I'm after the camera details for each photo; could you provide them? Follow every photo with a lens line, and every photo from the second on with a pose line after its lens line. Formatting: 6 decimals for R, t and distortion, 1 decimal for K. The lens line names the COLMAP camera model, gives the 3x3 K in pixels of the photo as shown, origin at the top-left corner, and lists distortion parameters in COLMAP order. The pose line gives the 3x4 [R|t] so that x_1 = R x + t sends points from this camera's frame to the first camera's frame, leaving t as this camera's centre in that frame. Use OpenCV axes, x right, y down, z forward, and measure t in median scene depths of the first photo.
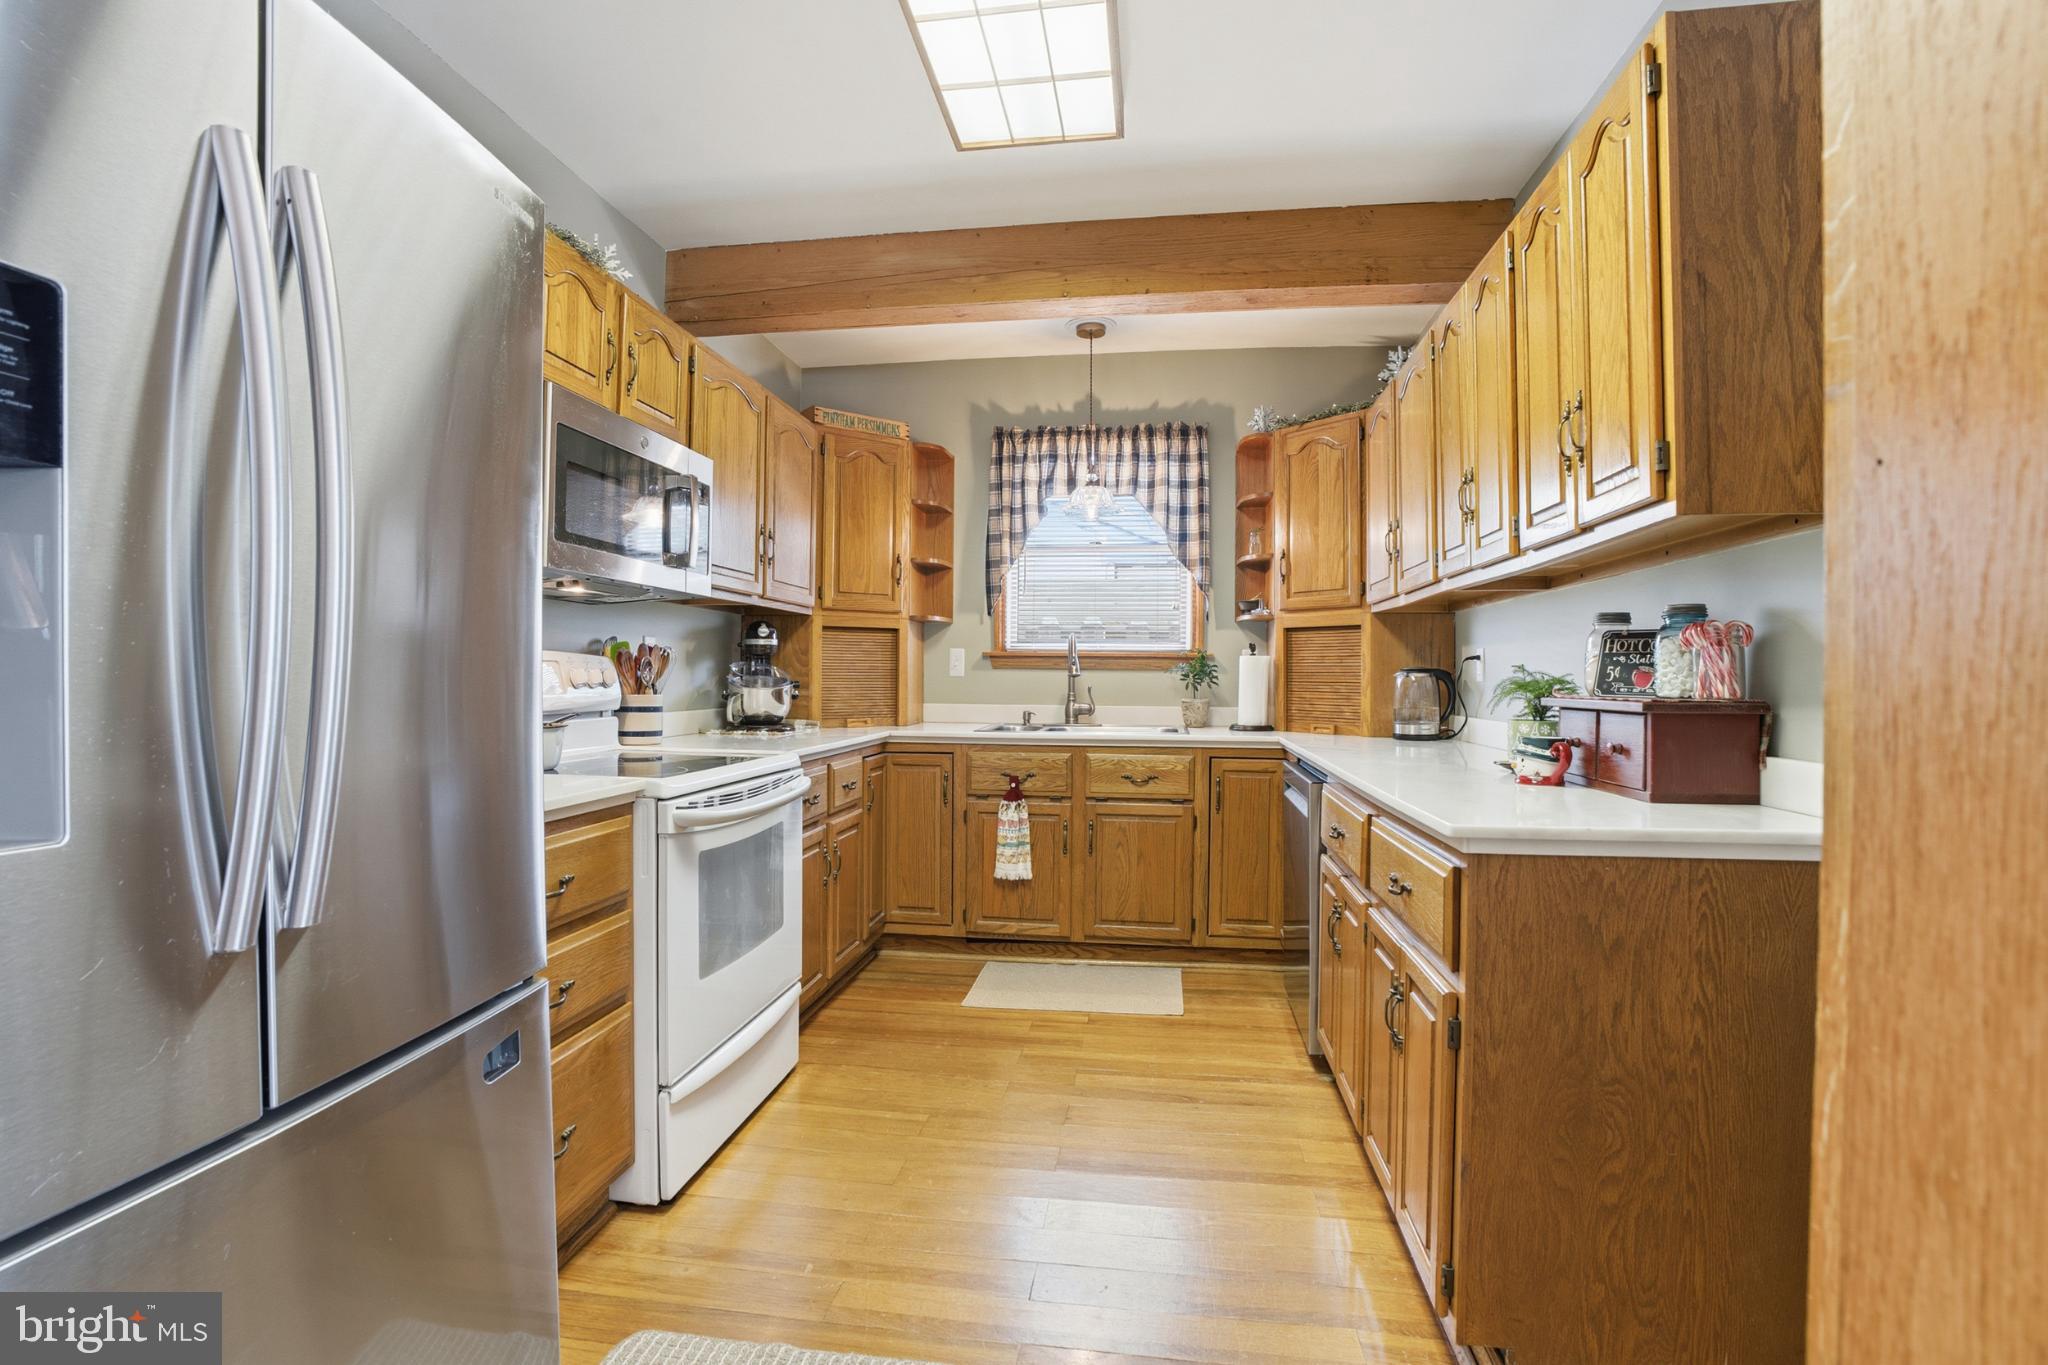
lens RADIAL K [[976.1, 0, 1005.2], [0, 976.1, 667.2], [0, 0, 1]] dist [-0.057668, 0.020404]
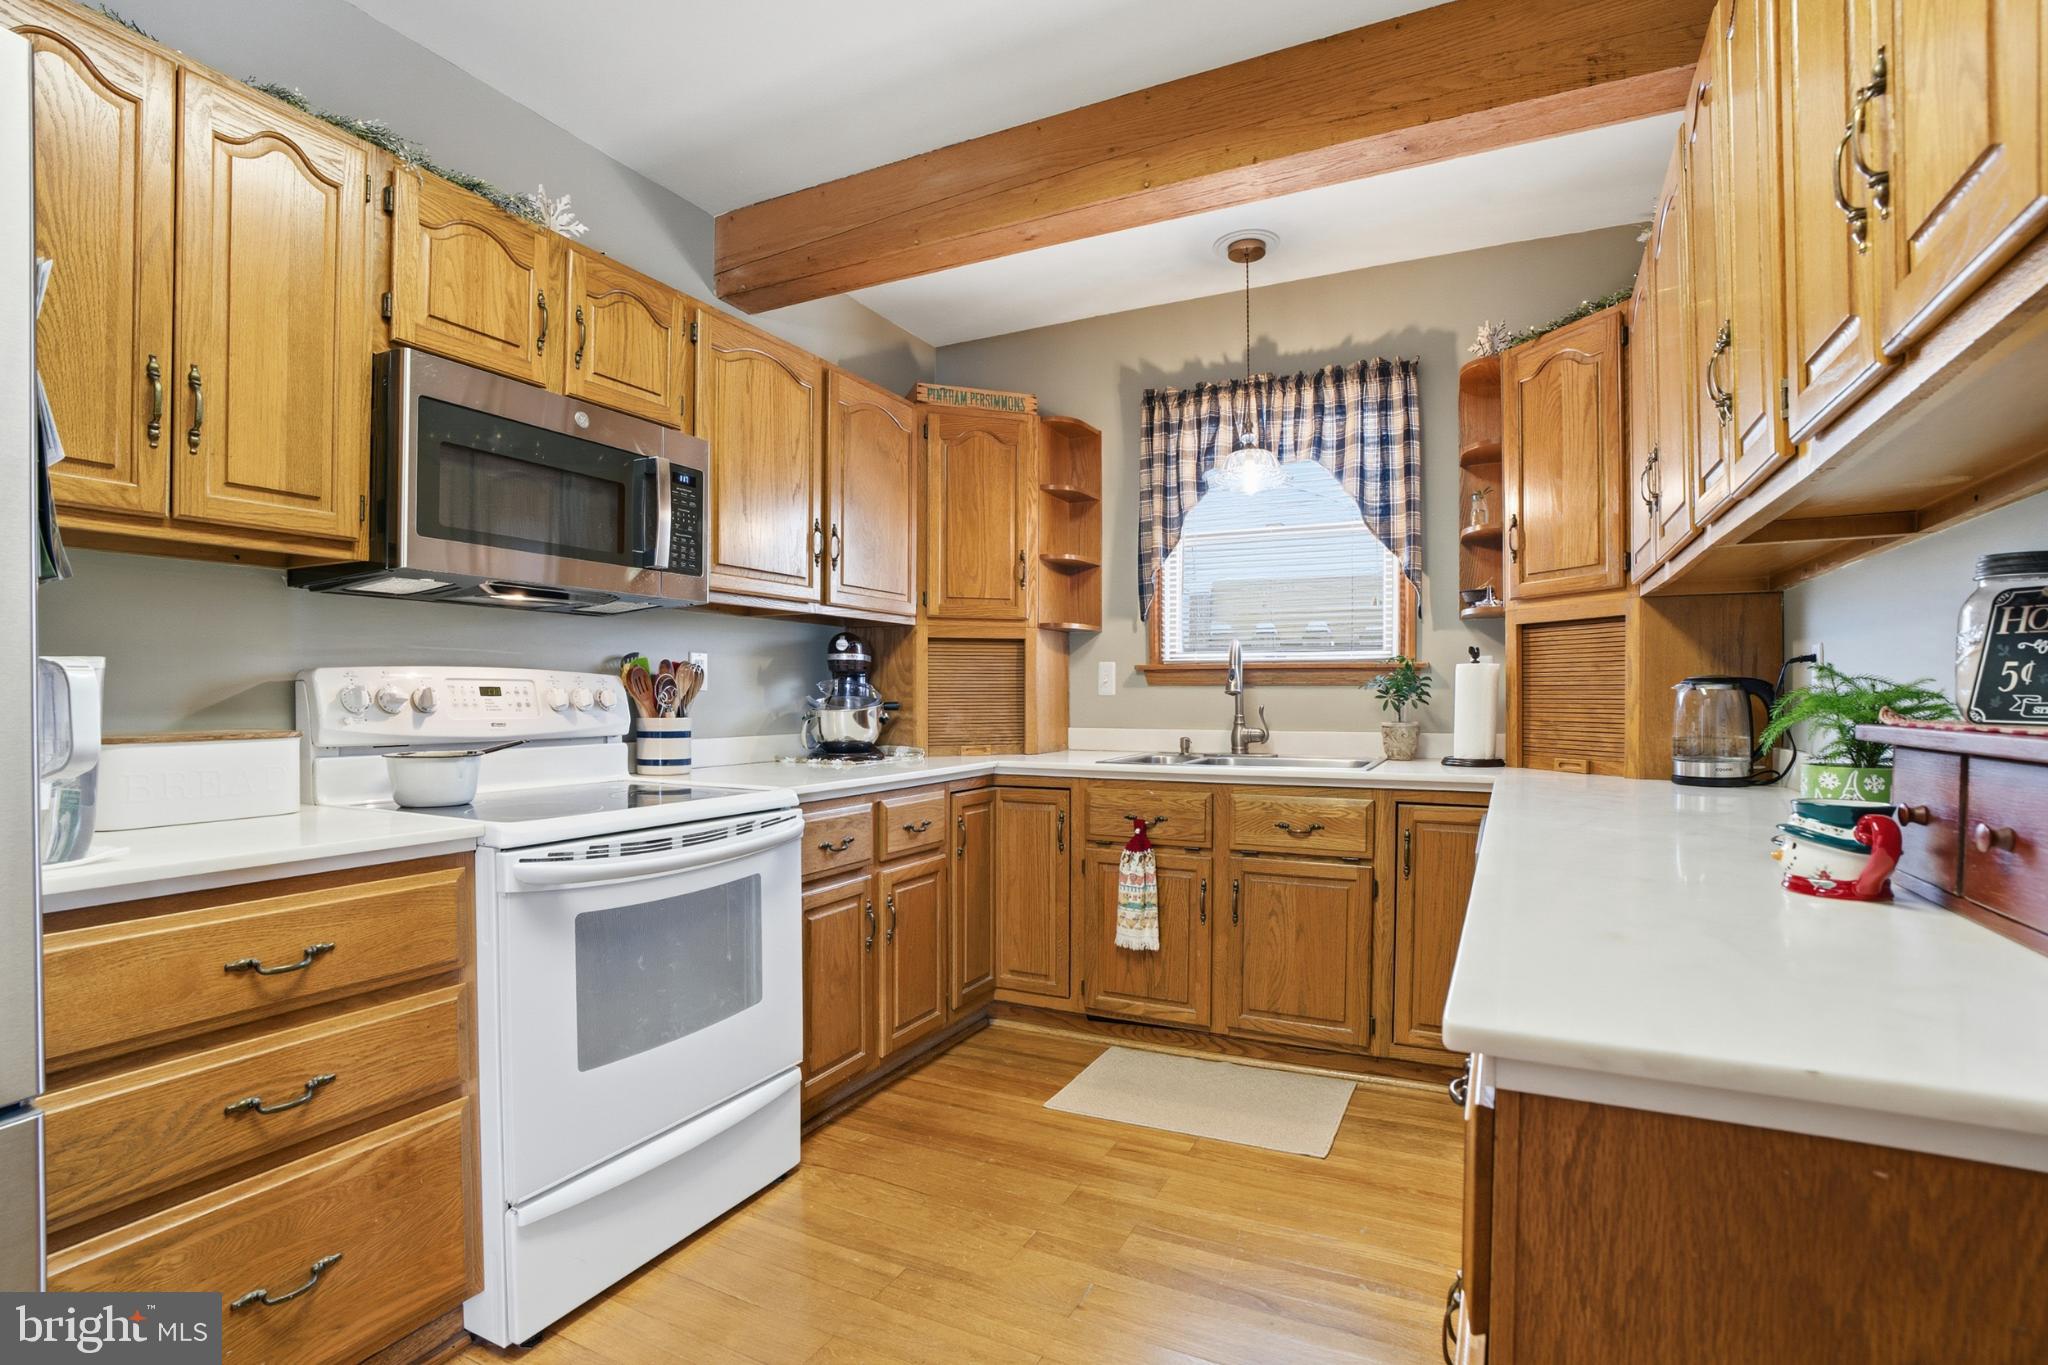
lens RADIAL K [[976.1, 0, 1018.7], [0, 976.1, 701.0], [0, 0, 1]] dist [-0.057668, 0.020404]
pose [[0.947855, -0.005384, -0.318656, 0.202496], [0.009582, 0.999887, 0.011608, 0.005729], [0.318558, -0.014056, 0.947799, 0.255420]]
